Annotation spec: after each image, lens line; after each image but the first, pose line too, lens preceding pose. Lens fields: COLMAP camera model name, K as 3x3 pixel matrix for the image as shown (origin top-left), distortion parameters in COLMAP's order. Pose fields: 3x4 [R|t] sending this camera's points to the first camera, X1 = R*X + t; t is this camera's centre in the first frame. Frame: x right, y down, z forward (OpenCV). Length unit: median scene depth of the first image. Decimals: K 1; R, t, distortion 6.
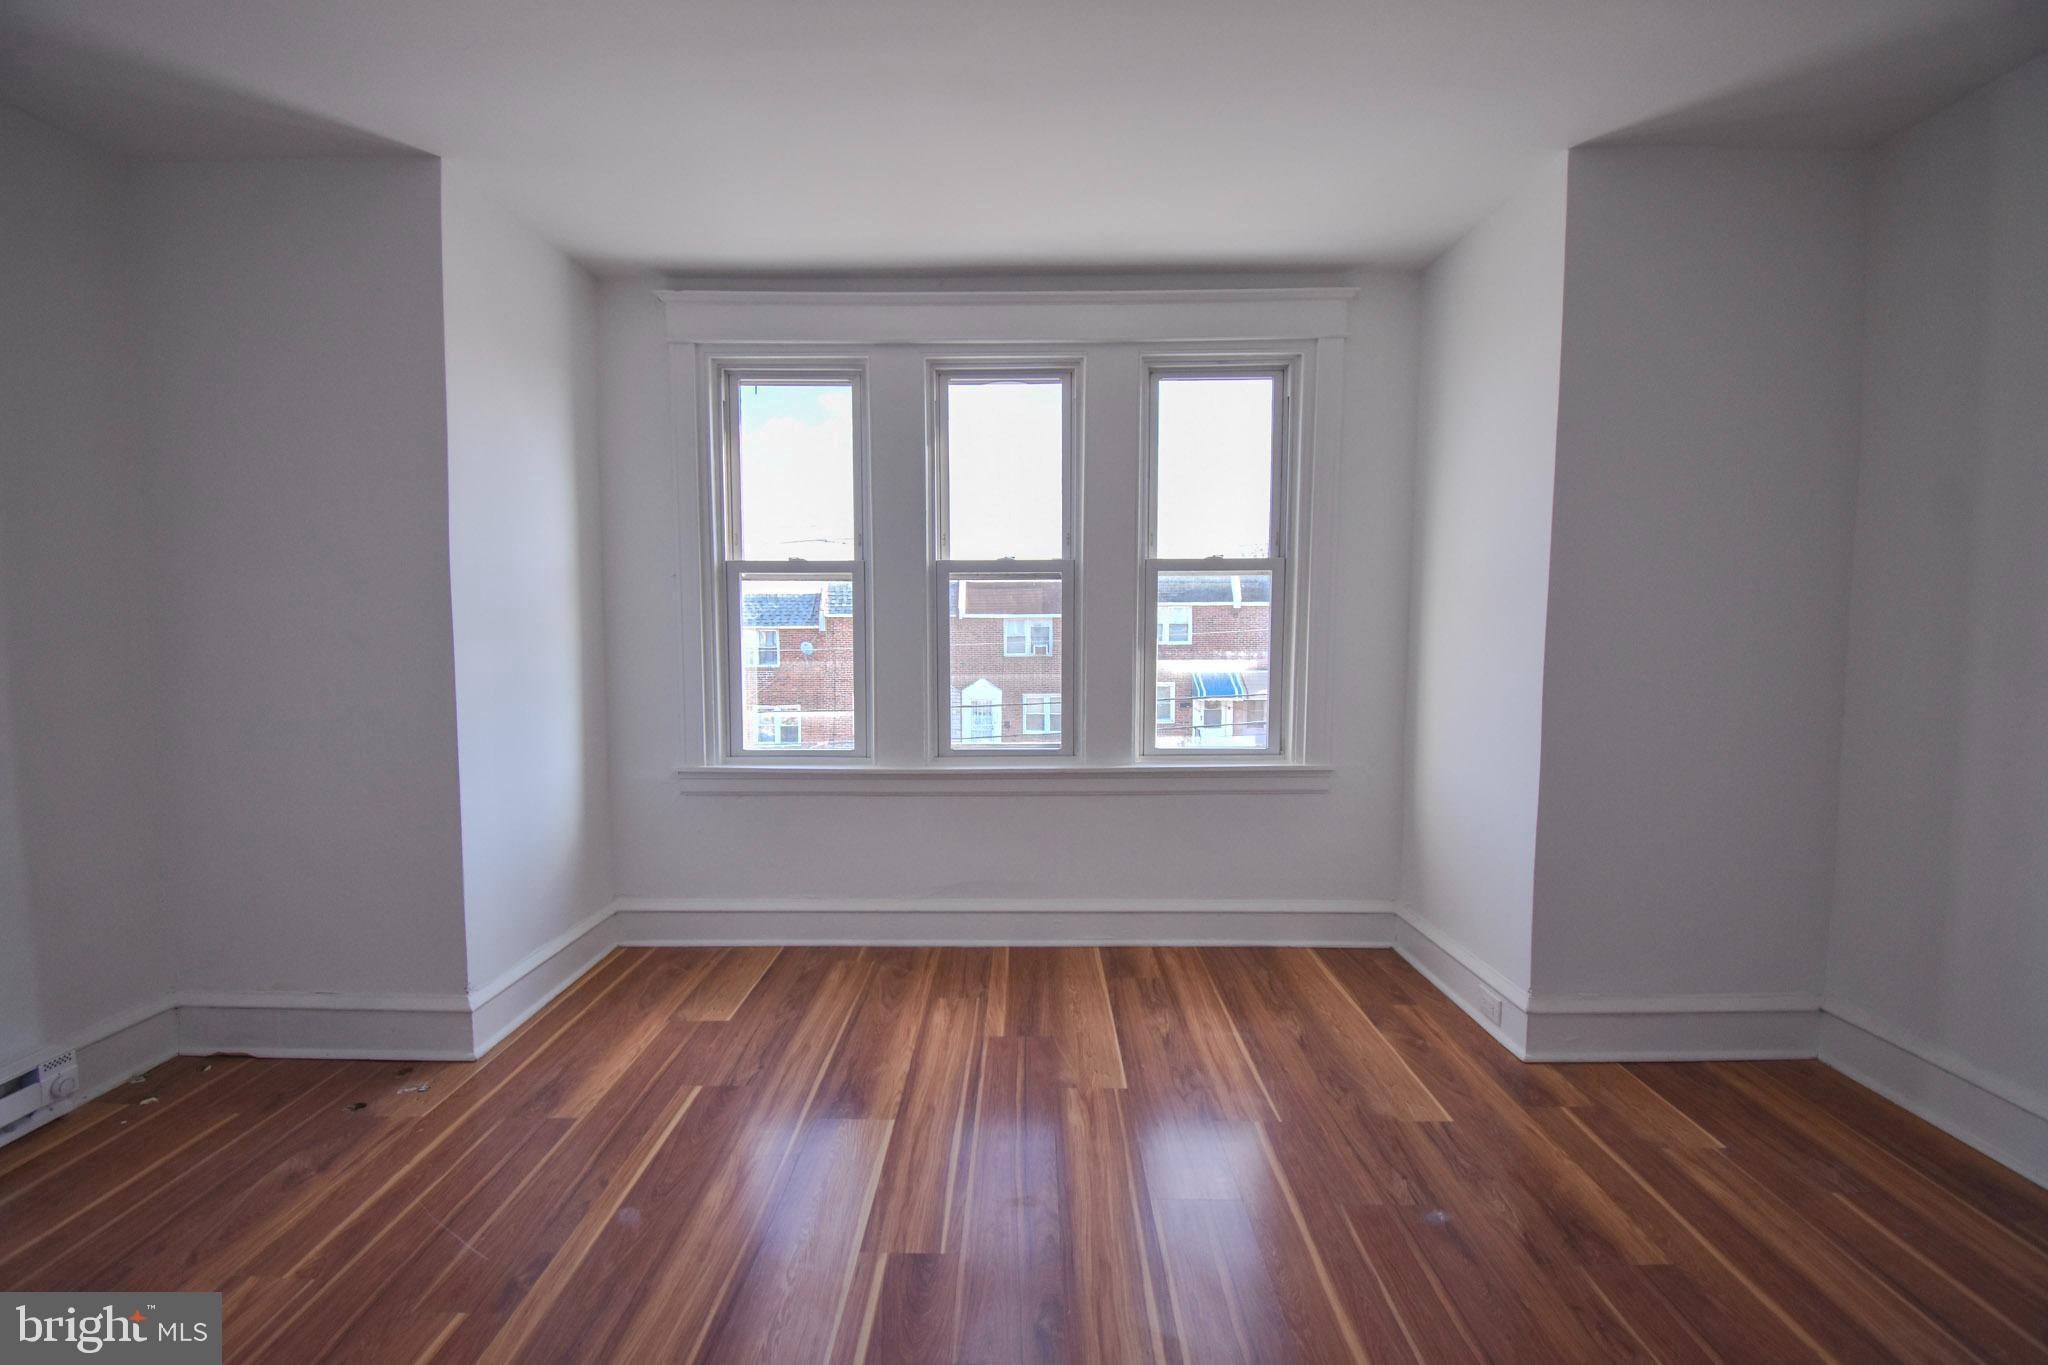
lens RADIAL K [[907.1, 0, 1015.7], [0, 907.1, 680.1], [0, 0, 1]] dist [0.023268, -0.026104]
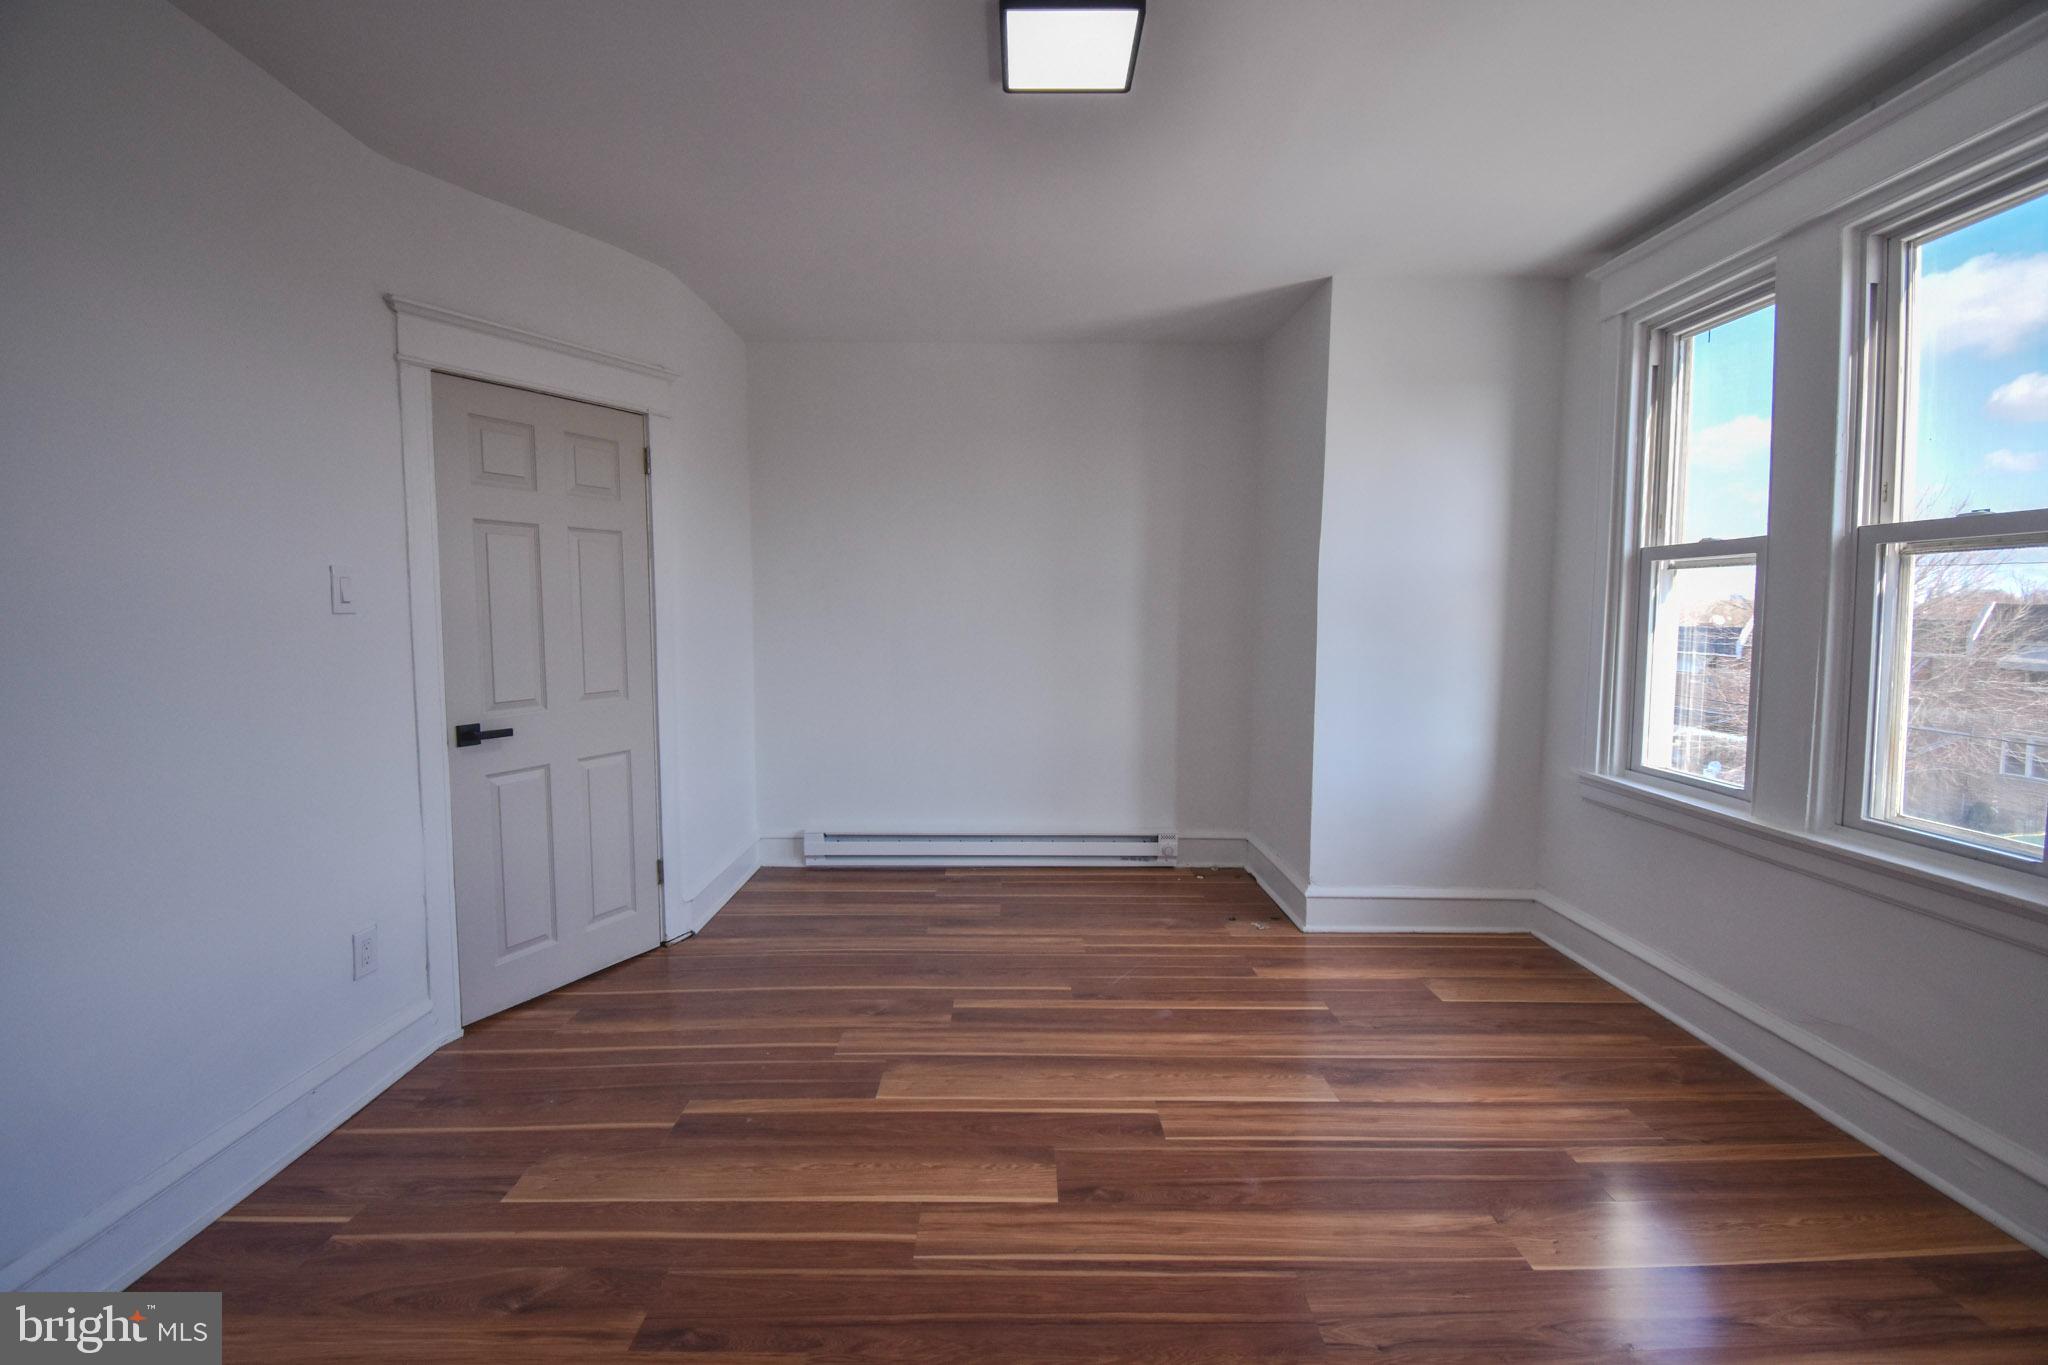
lens RADIAL K [[907.1, 0, 1015.7], [0, 907.1, 680.1], [0, 0, 1]] dist [0.023268, -0.026104]
pose [[0.010153, 0.076713, -0.997002, 0.612773], [-0.071624, 0.994548, 0.075795, -0.029784], [0.997380, 0.070639, 0.015592, 0.421696]]
